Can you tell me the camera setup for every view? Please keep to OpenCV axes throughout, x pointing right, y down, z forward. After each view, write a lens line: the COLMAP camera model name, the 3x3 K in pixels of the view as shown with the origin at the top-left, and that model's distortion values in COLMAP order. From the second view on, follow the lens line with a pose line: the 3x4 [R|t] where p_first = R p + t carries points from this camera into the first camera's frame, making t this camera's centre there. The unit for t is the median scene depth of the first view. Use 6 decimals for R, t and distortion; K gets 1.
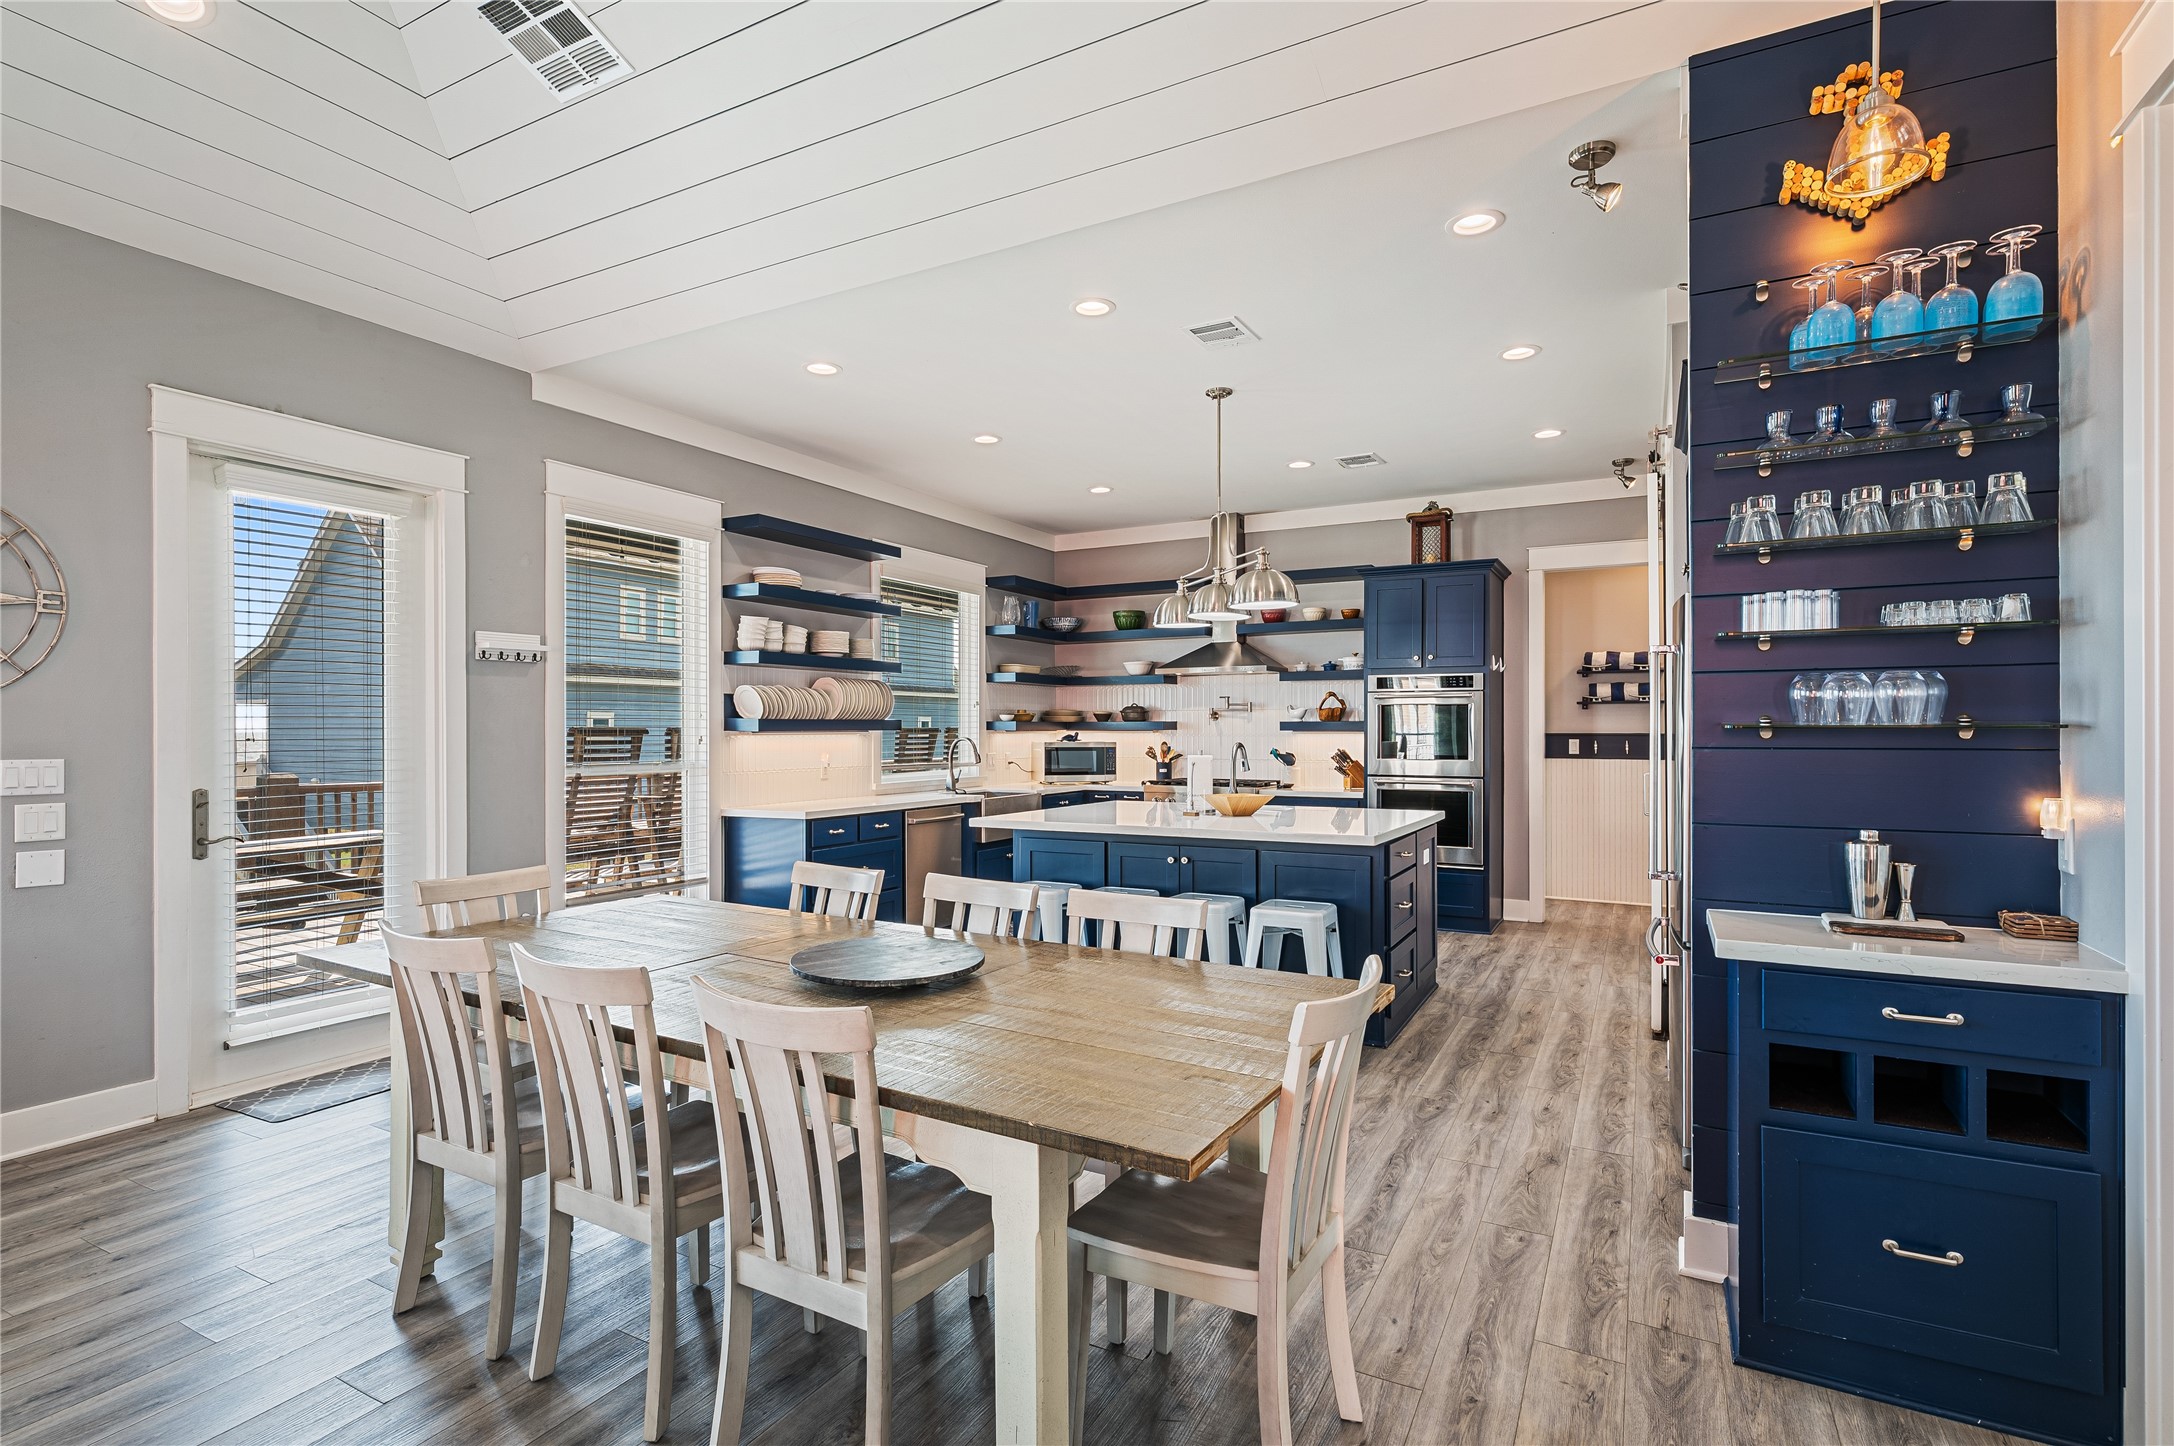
lens RADIAL K [[1039.6, 0, 1090.3], [0, 1039.6, 727.5], [0, 0, 1]] dist [-0.006466, -0.000070]
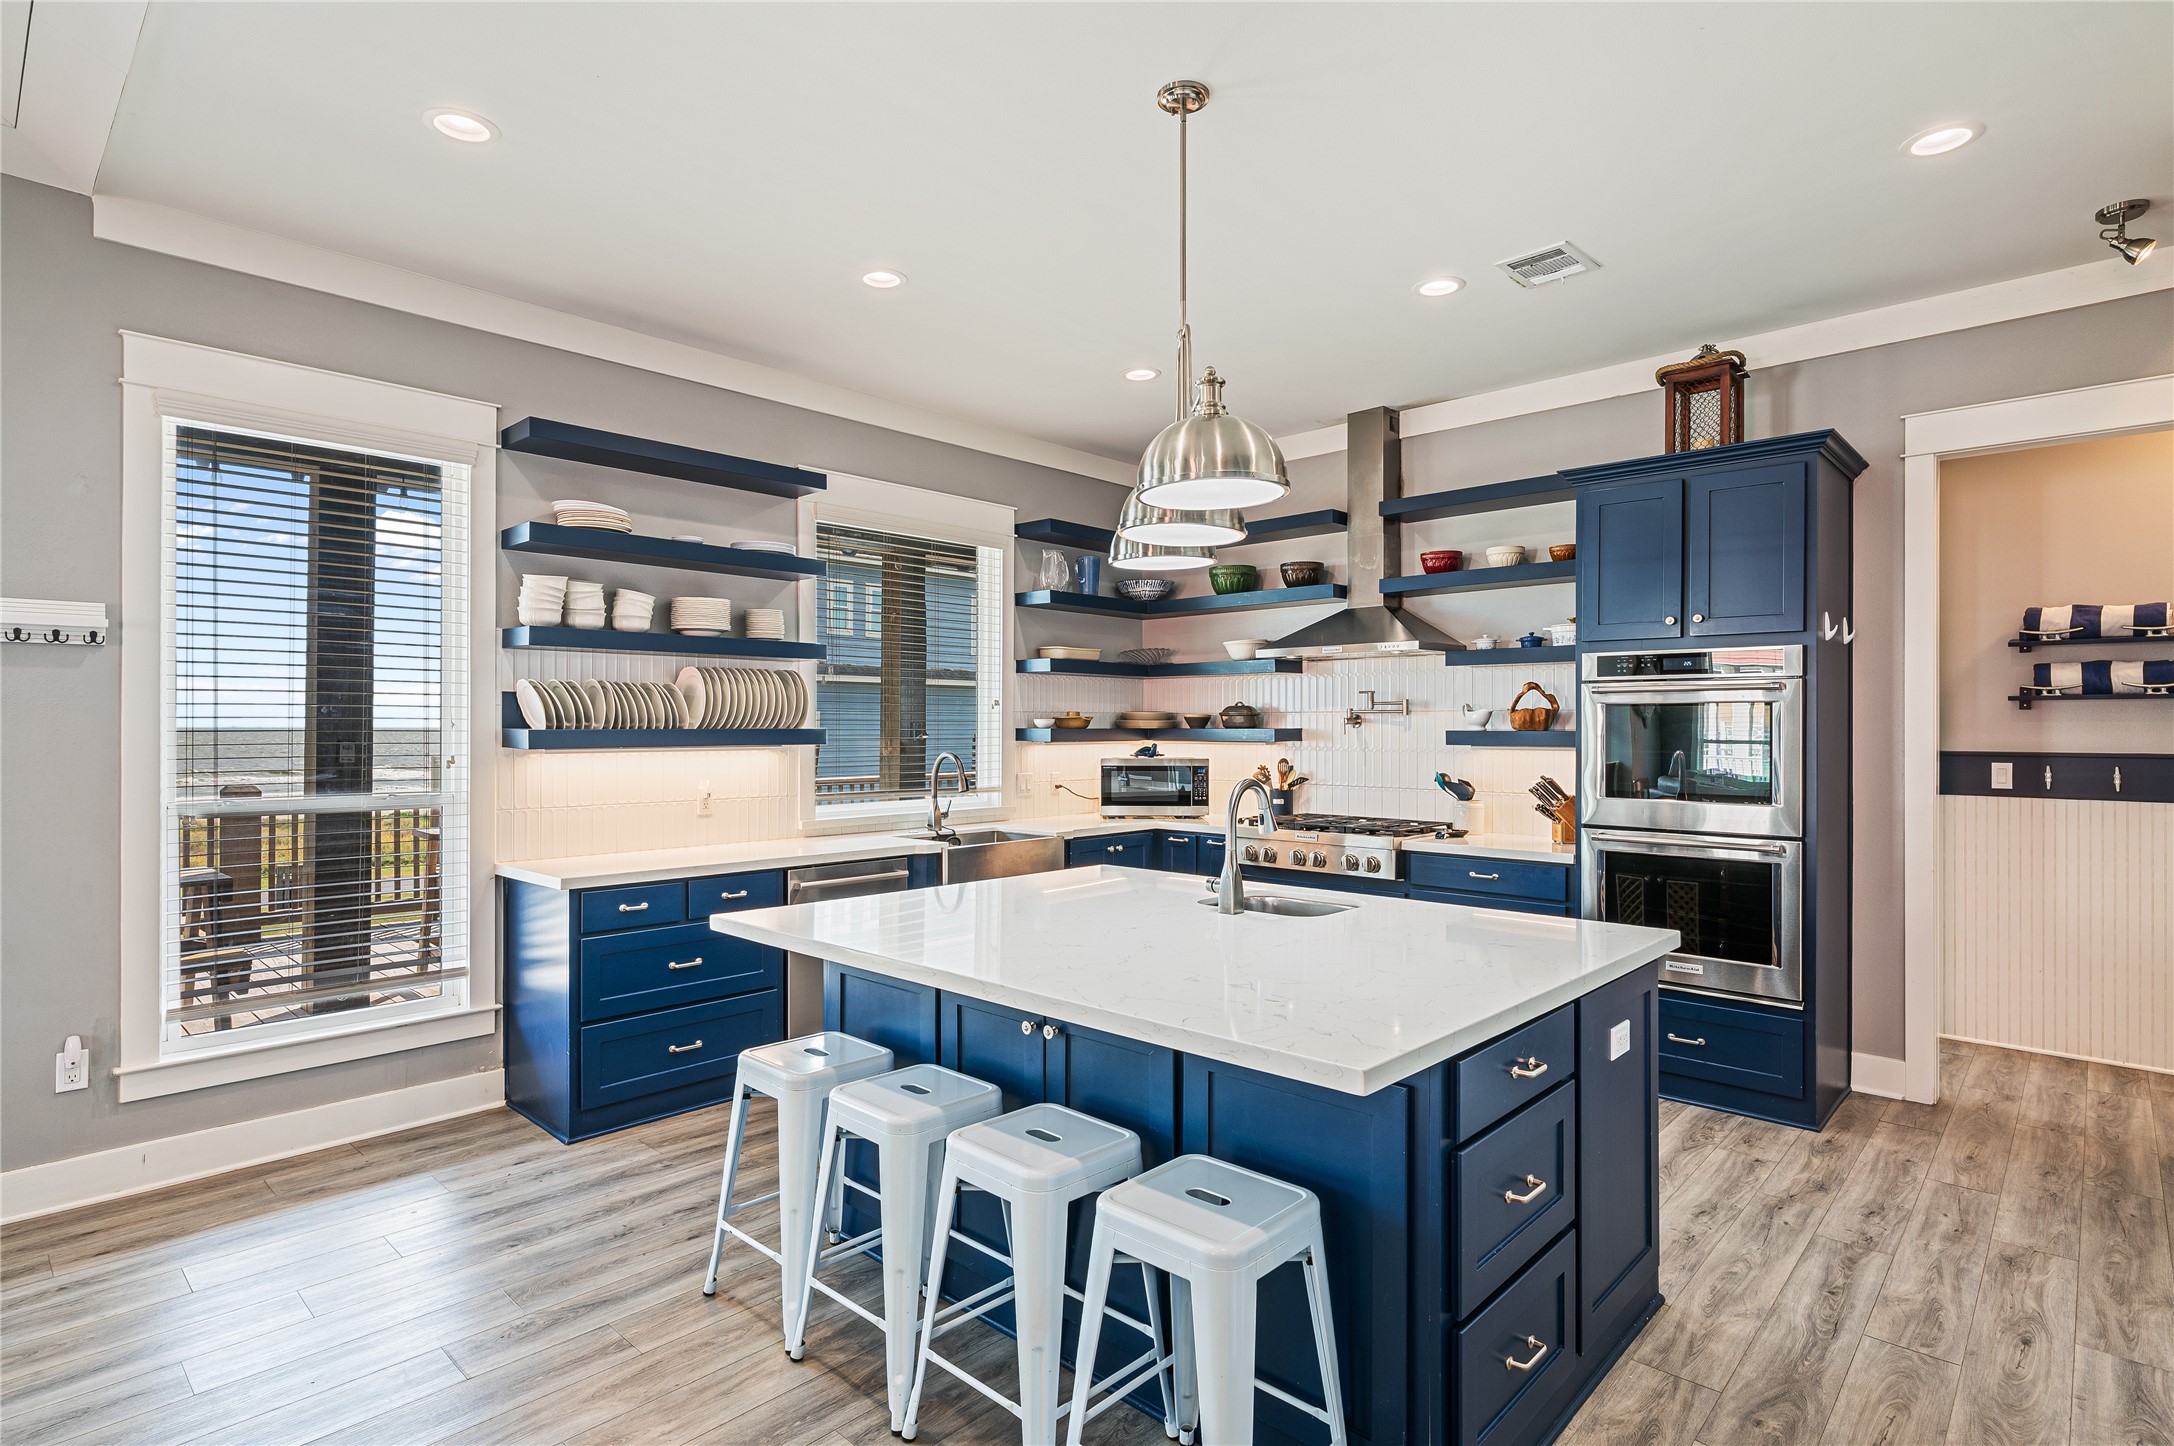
lens RADIAL K [[1091.4, 0, 1087.0], [0, 1091.4, 723.0], [0, 0, 1]] dist [0.000304, 0.000841]
pose [[0.966301, 0.001504, -0.257411, 0.155706], [-0.001805, 0.999998, -0.000934, -0.009910], [0.257409, 0.001367, 0.966301, 0.336495]]
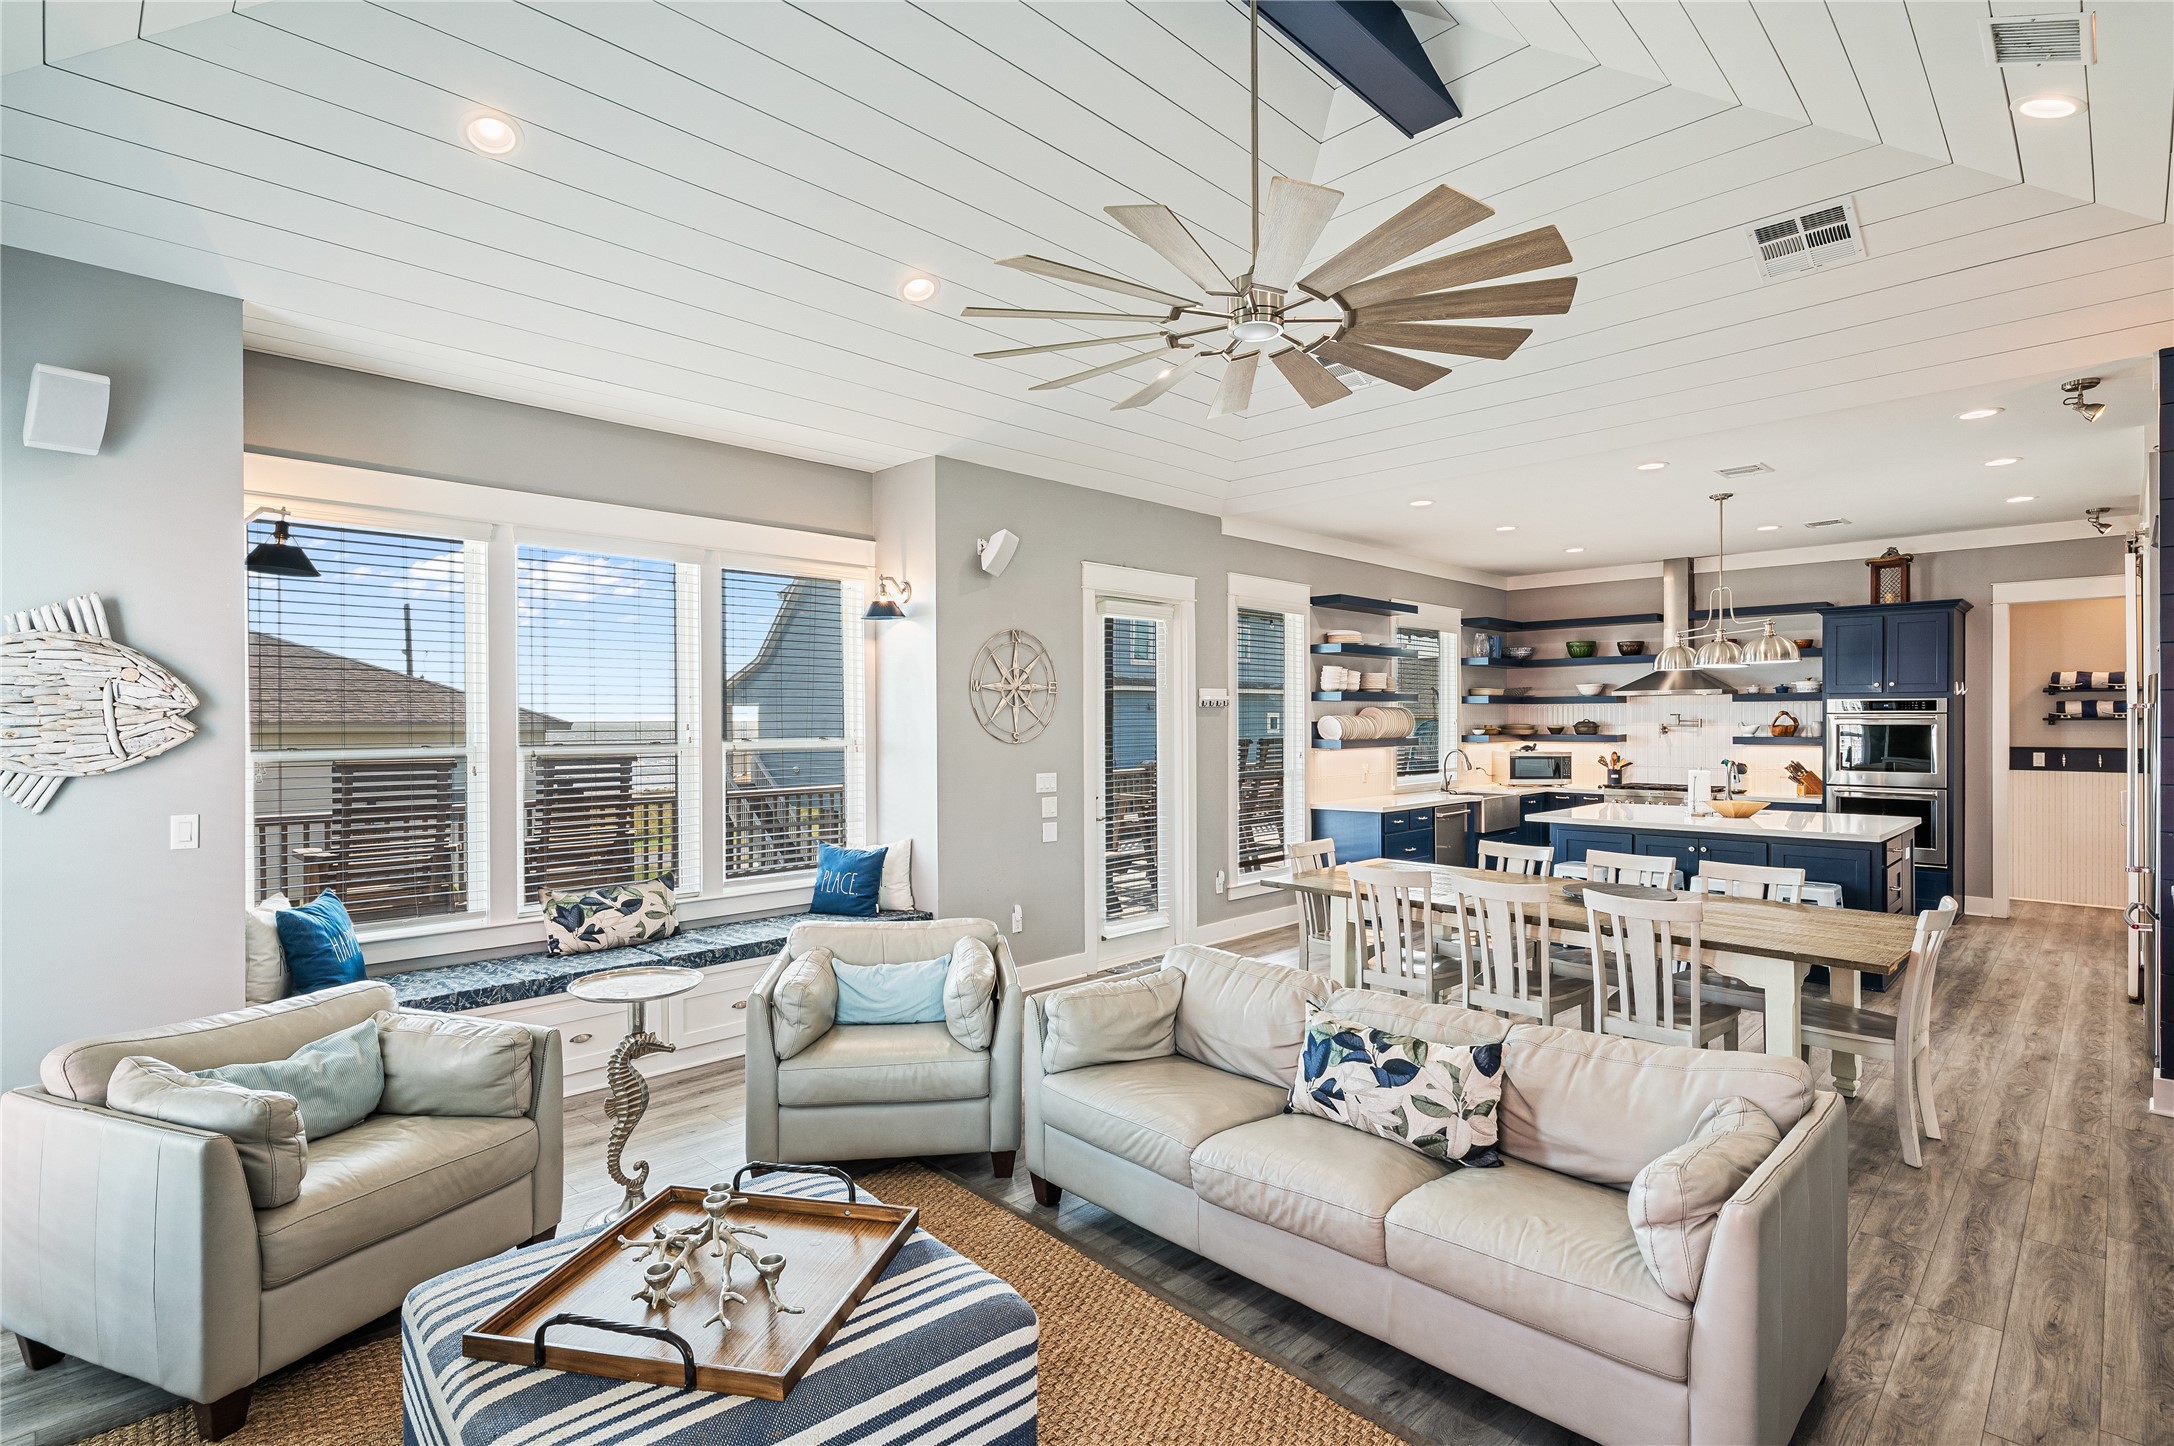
lens RADIAL K [[1041.3, 0, 1092.8], [0, 1041.3, 723.6], [0, 0, 1]] dist [0.000341, -0.000231]
pose [[0.959144, -0.000986, -0.282917, -0.192834], [0.002725, 0.999980, 0.005755, -0.031459], [0.282905, -0.006291, 0.959127, -0.356237]]
